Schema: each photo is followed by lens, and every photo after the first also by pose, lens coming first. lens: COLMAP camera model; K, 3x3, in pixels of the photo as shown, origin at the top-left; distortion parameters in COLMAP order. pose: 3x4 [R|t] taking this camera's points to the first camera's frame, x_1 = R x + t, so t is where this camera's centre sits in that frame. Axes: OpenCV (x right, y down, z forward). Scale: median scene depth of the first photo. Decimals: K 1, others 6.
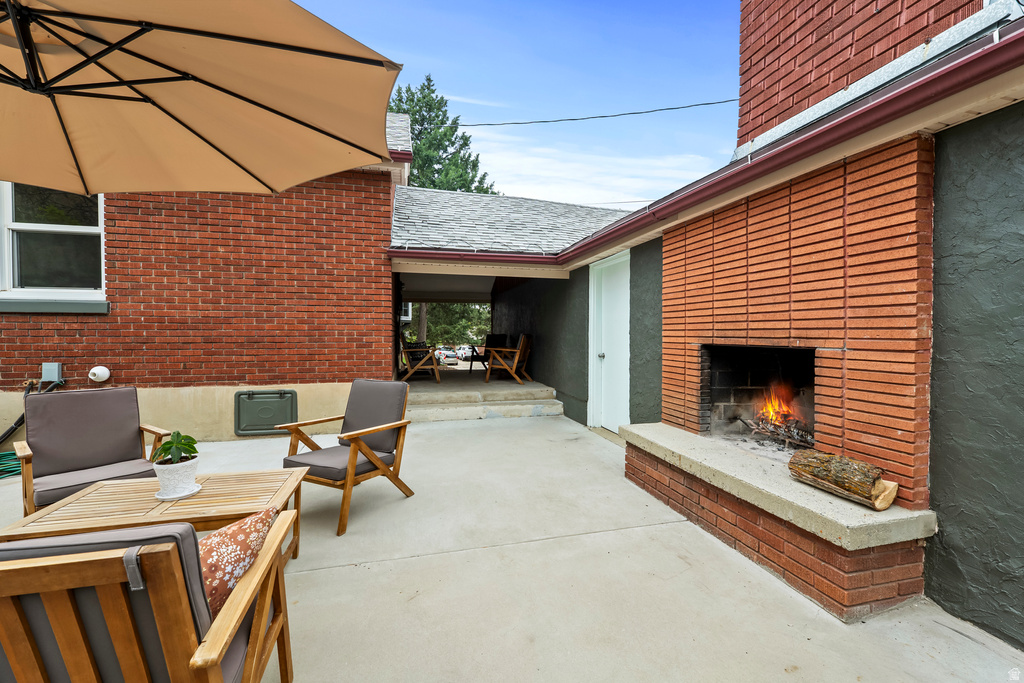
lens RADIAL K [[419.1, 0, 508.7], [0, 419.1, 340.6], [0, 0, 1]] dist [0.001516, -0.000669]
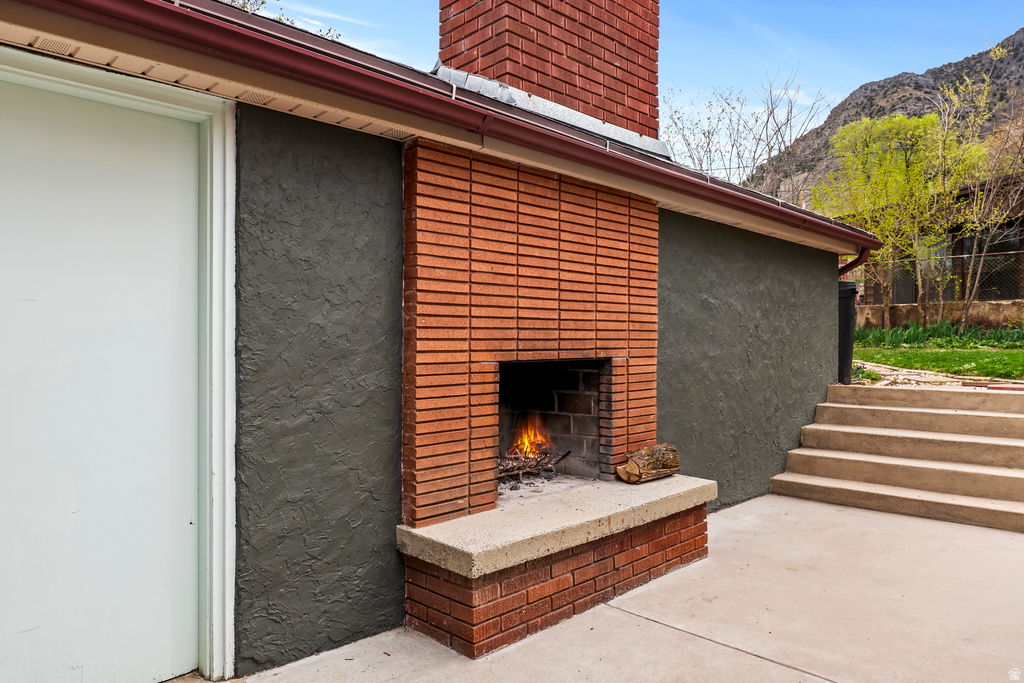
lens RADIAL K [[683.7, 0, 510.4], [0, 683.7, 343.7], [0, 0, 1]] dist [0.000378, -0.000815]
pose [[-0.519975, -0.005107, 0.854166, -0.409076], [0.015965, 0.999749, 0.015696, -0.033484], [-0.854032, 0.021798, -0.519763, 1.449149]]
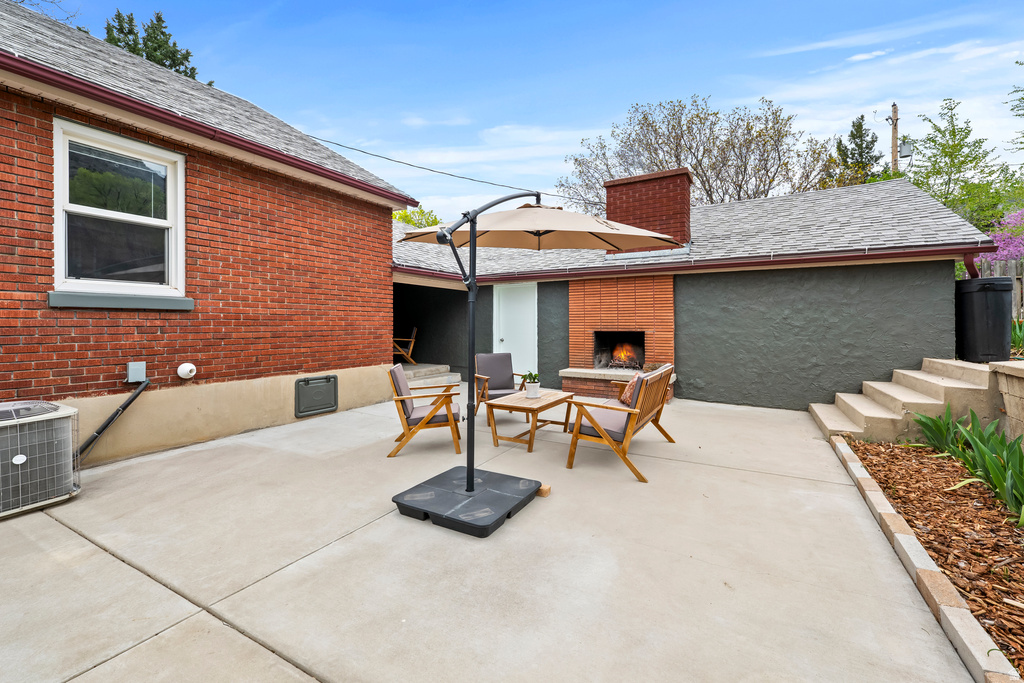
lens RADIAL K [[419.1, 0, 517.0], [0, 419.1, 326.1], [0, 0, 1]] dist [0.001516, -0.000669]
pose [[0.695185, -0.005019, 0.718813, -1.509487], [0.015825, 0.999840, -0.008324, -0.007810], [-0.718656, 0.017161, 0.695153, -0.340599]]
